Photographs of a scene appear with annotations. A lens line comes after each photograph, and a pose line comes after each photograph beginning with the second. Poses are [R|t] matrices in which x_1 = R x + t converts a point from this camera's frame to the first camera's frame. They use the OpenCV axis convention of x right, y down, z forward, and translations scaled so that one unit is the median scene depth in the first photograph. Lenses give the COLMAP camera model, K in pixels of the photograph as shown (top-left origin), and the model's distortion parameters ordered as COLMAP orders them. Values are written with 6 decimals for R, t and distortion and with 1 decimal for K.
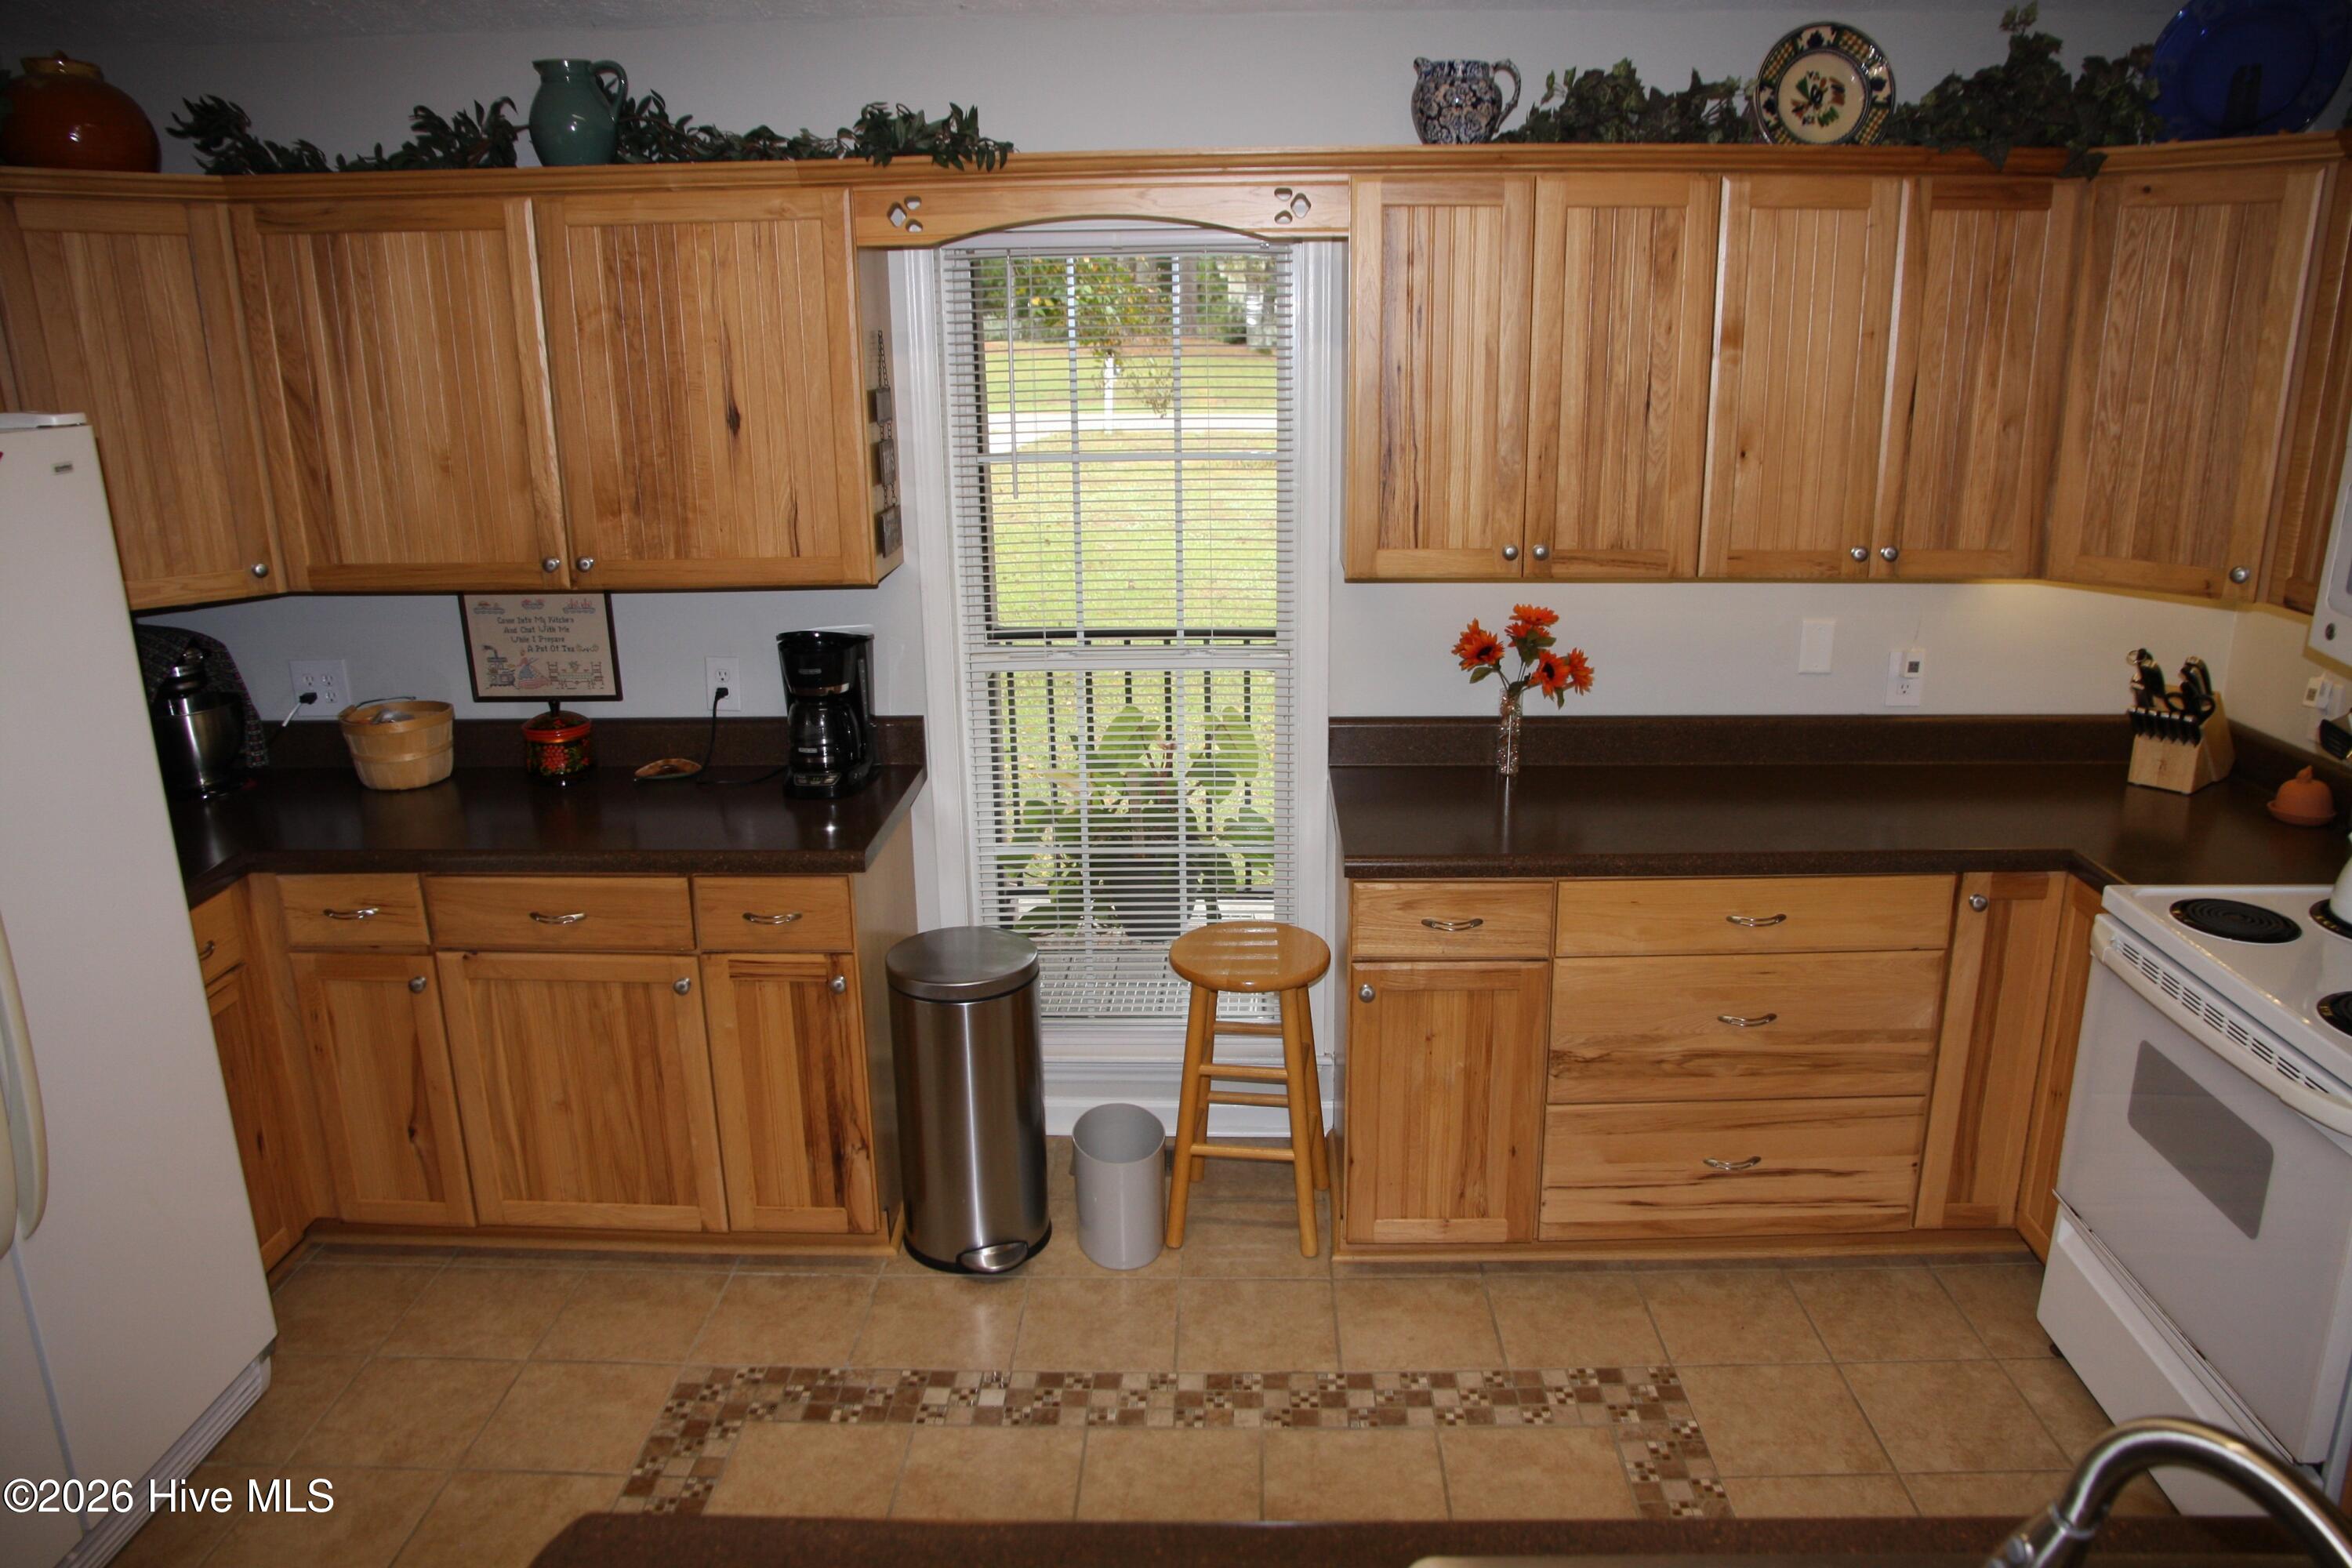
lens RADIAL K [[1636.1, 0, 1176.0], [0, 1636.1, 784.0], [0, 0, 1]] dist [-0.113289, 0.086070]
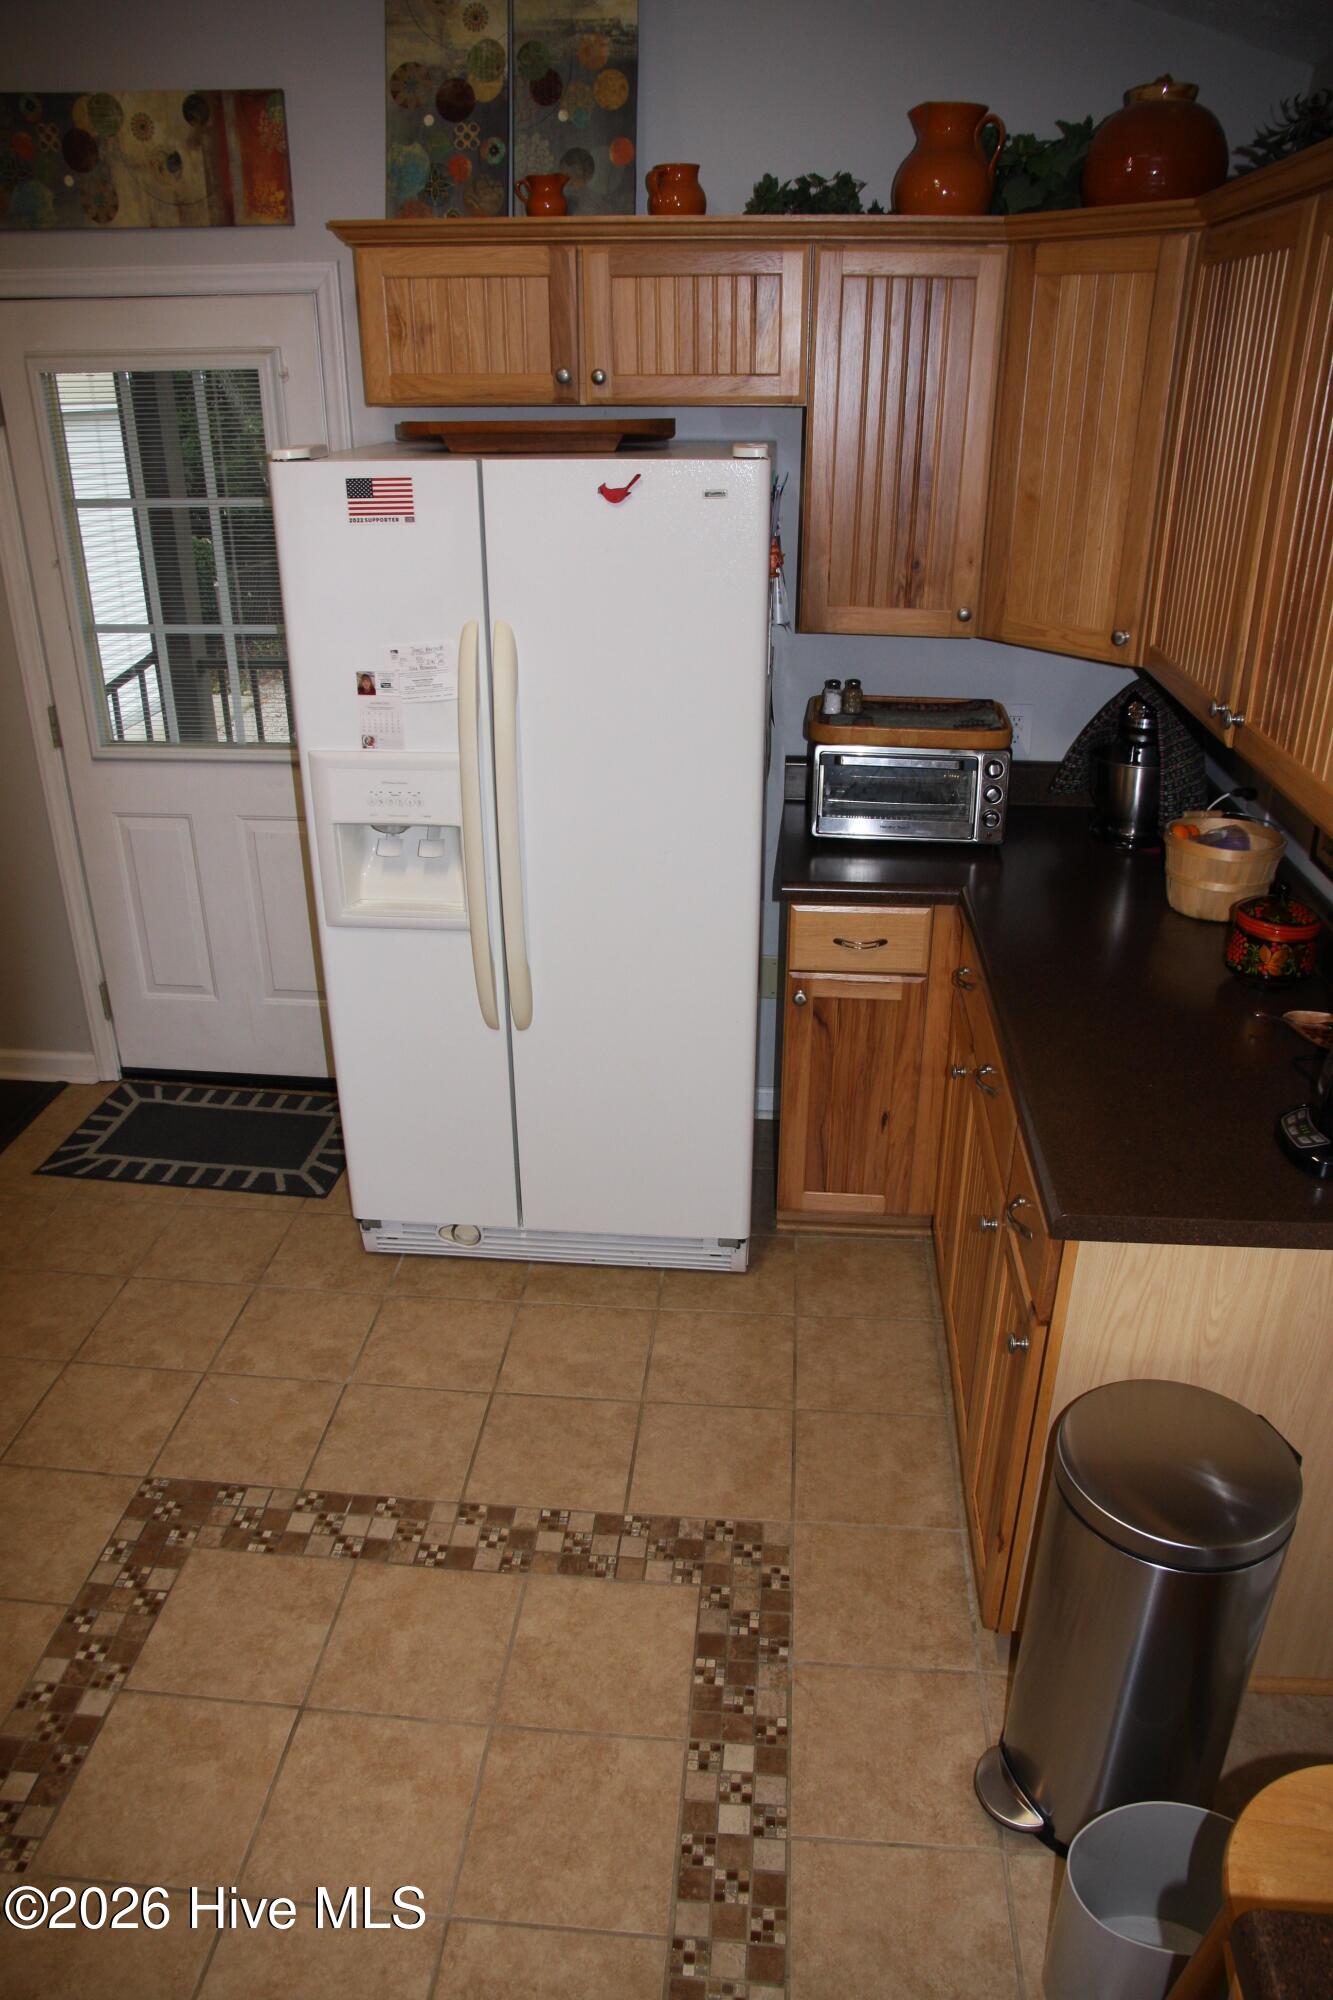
lens RADIAL K [[1391.2, 0, 671.2], [0, 1391.2, 1036.1], [0, 0, 1]] dist [-0.113289, 0.086070]
pose [[-0.060440, 0.448522, -0.891726, 0.309142], [-0.266325, 0.853727, 0.447461, -0.242910], [0.961986, 0.264534, 0.067853, 0.806025]]
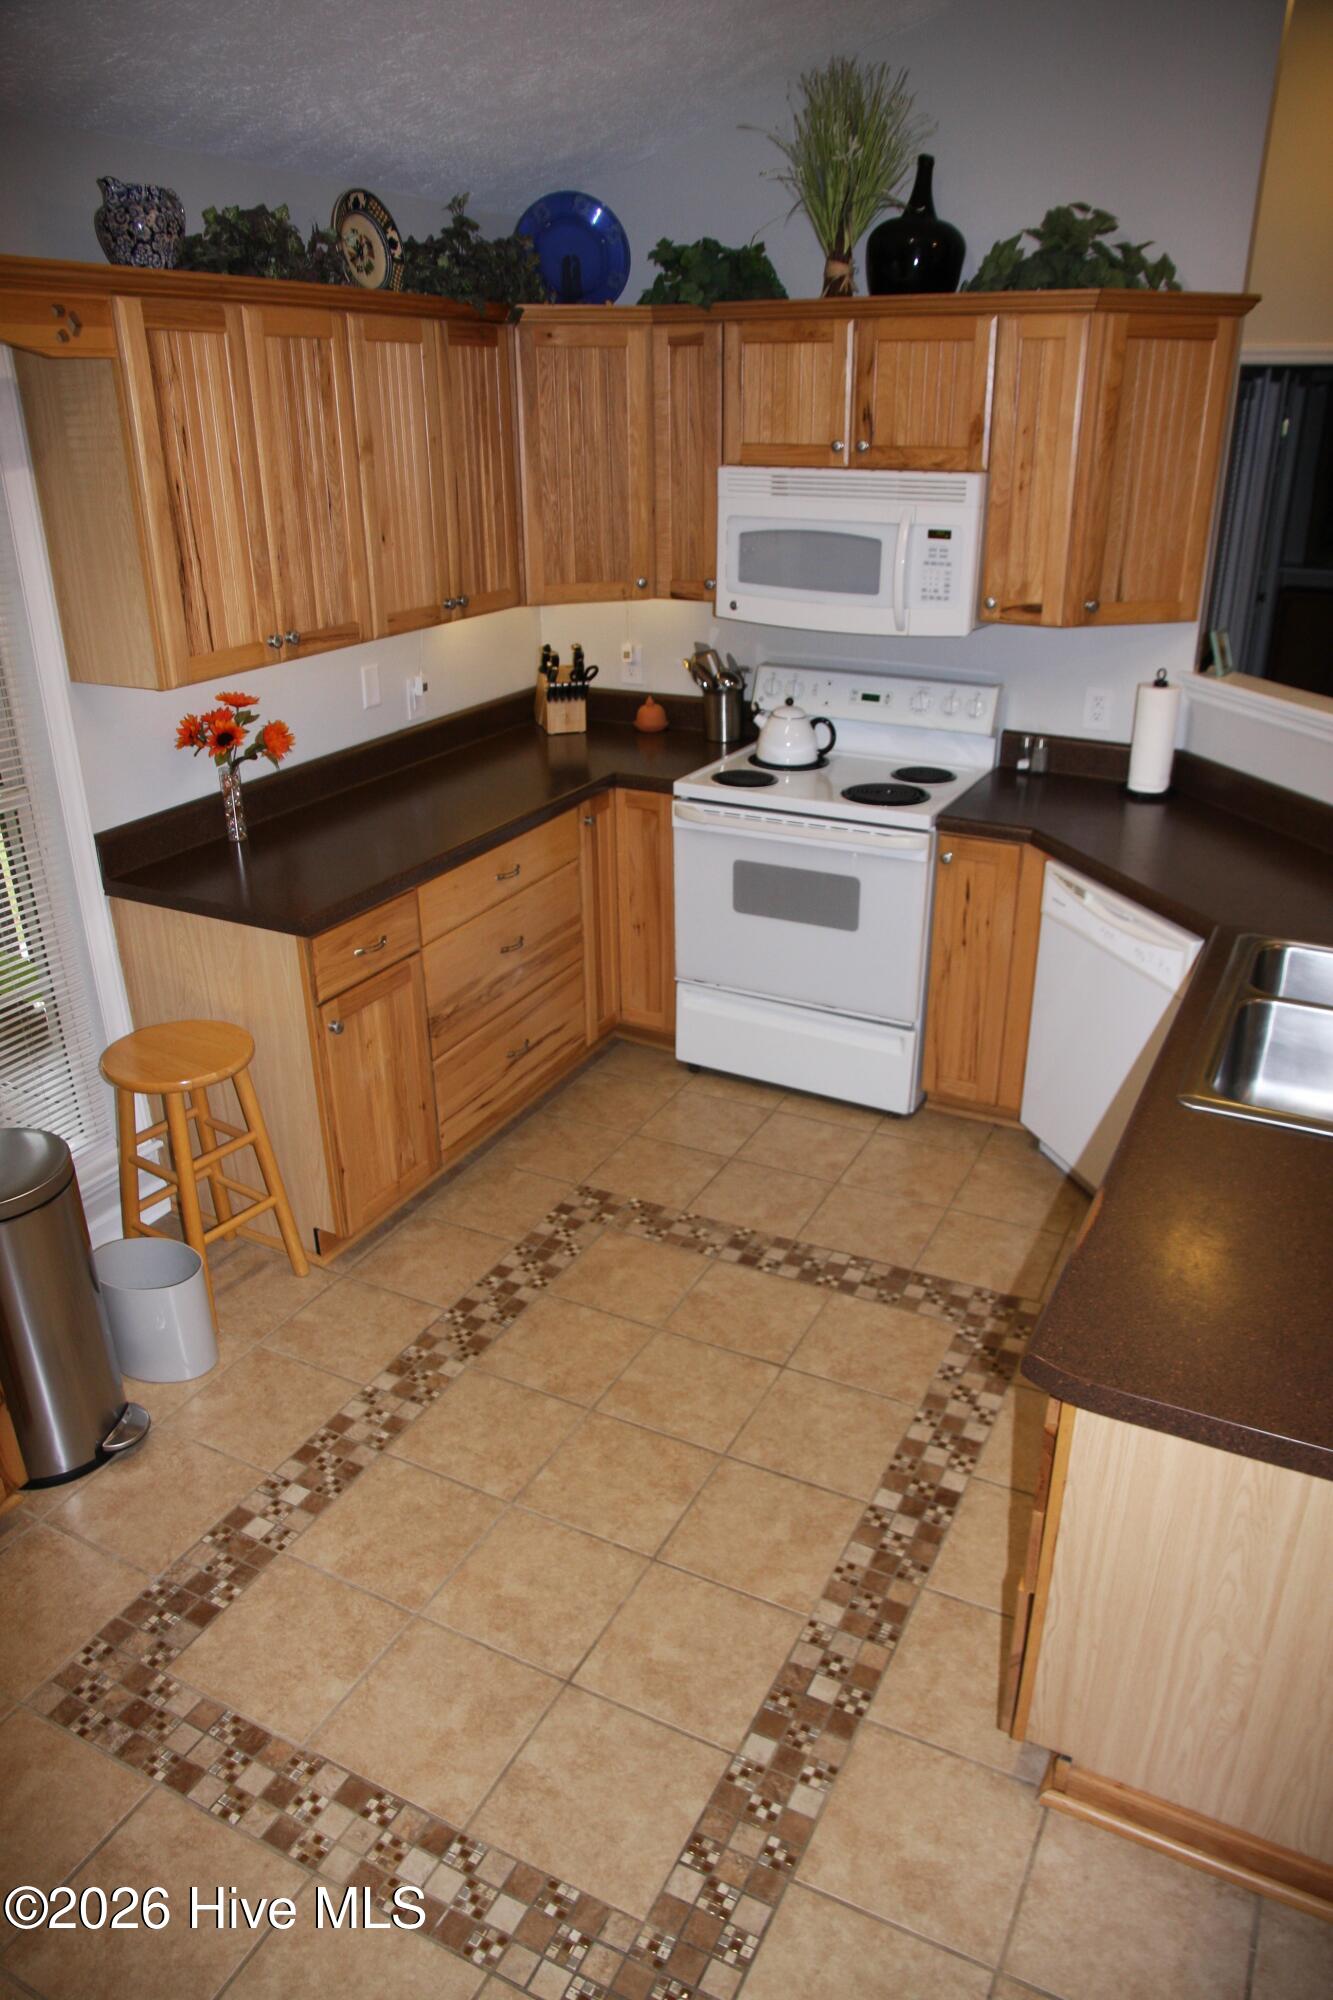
lens RADIAL K [[1391.2, 0, 671.2], [0, 1391.2, 1036.1], [0, 0, 1]] dist [-0.113289, 0.086070]
pose [[0.426910, -0.372555, 0.823984, -0.630646], [0.251980, 0.924110, 0.287274, -0.096412], [-0.868478, 0.084988, 0.488389, 0.308127]]
